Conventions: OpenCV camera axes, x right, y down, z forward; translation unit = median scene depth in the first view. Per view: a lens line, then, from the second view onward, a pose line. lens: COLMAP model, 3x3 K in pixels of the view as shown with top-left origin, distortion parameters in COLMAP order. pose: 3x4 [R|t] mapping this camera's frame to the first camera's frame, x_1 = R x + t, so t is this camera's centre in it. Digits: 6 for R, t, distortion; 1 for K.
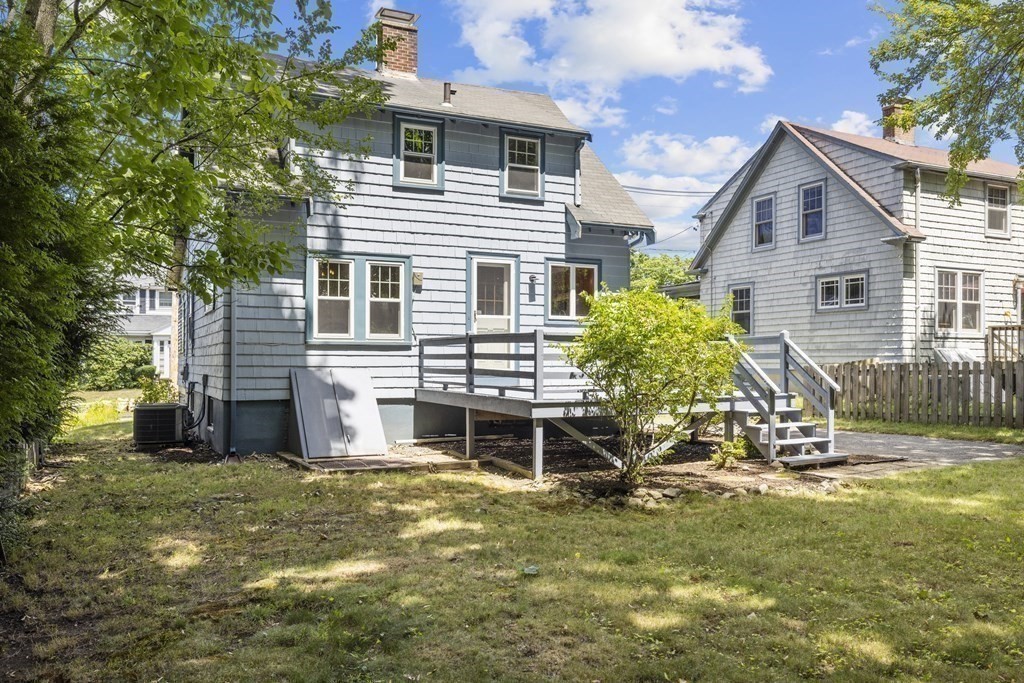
lens RADIAL K [[796.3, 0, 513.8], [0, 796.3, 338.8], [0, 0, 1]] dist [0.001149, 0.001120]
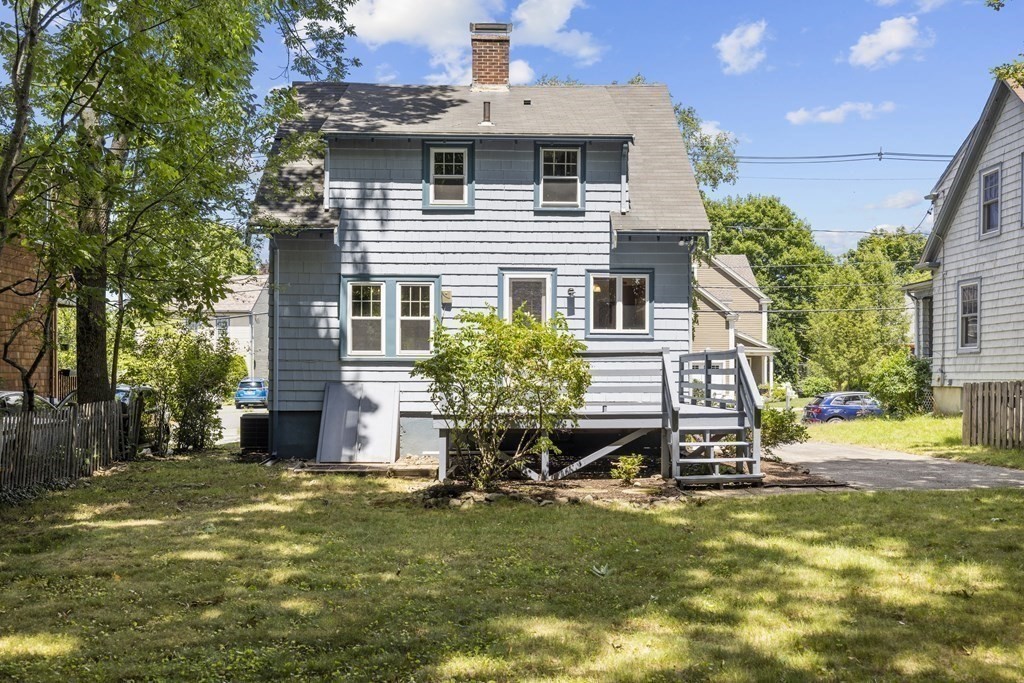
lens RADIAL K [[977.6, 0, 511.5], [0, 977.6, 342.5], [0, 0, 1]] dist [-0.008161, 0.004379]
pose [[0.919822, -0.011968, -0.392154, 0.430848], [0.009180, 0.999918, -0.008984, -0.003643], [0.392229, 0.004664, 0.919856, -0.130087]]
